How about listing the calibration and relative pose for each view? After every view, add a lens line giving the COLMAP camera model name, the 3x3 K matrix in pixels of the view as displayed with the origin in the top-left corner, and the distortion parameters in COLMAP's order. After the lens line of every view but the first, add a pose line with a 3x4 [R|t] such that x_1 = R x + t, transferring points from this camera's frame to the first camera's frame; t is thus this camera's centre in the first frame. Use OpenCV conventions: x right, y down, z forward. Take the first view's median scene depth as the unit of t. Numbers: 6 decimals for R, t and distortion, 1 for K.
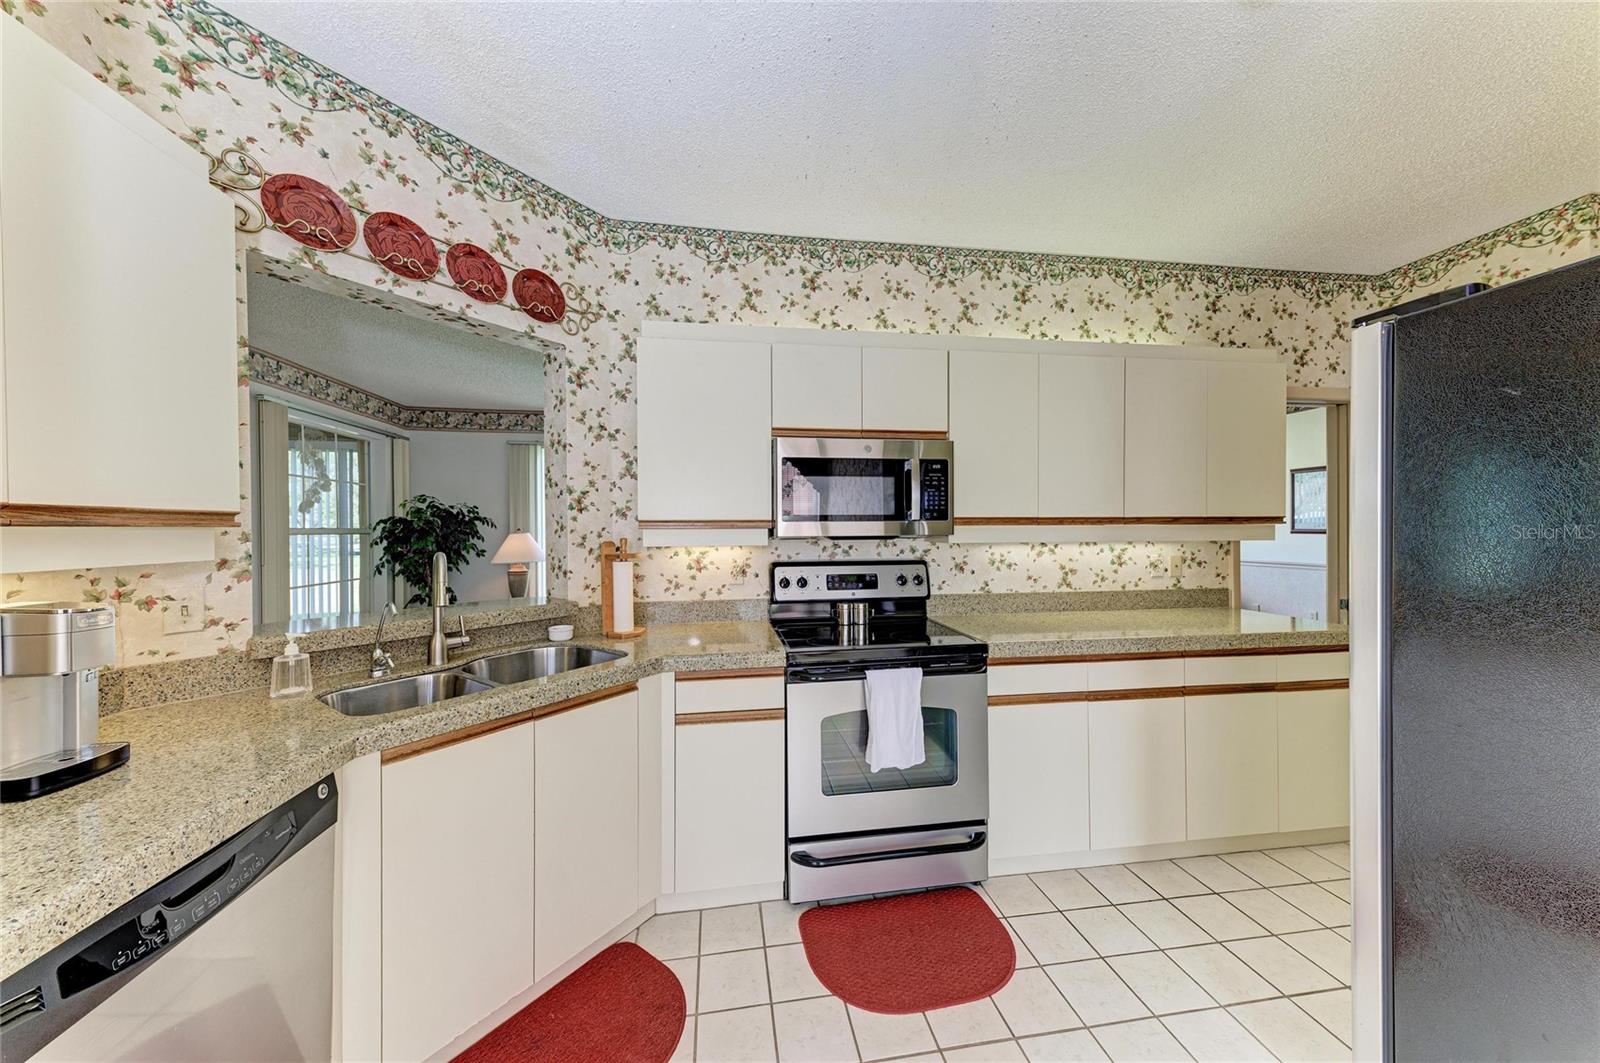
lens RADIAL K [[544.2, 0, 800.0], [0, 544.2, 531.5], [0, 0, 1]] dist [0.020124, -0.017589]
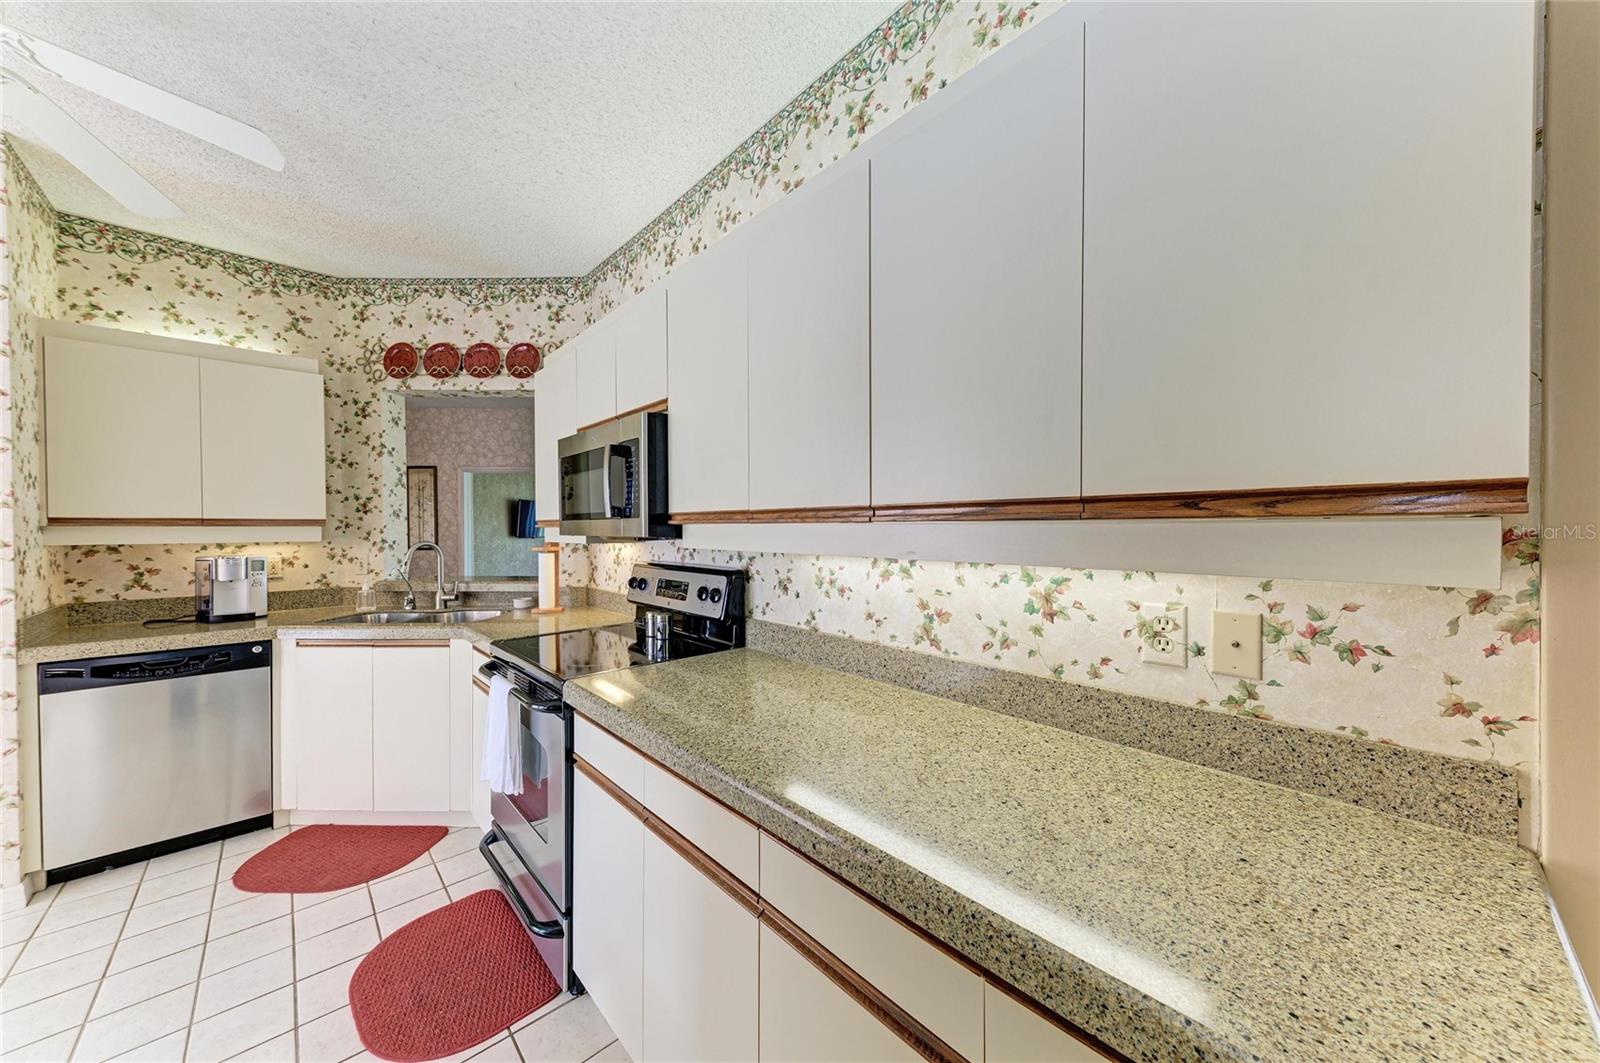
lens RADIAL K [[557.8, 0, 800.1], [0, 557.8, 535.4], [0, 0, 1]] dist [0.000304, -0.000039]
pose [[0.550353, 0.016071, -0.834778, 0.921339], [-0.003653, 0.999852, 0.016841, -0.008578], [0.834924, -0.006219, 0.550330, 0.666776]]
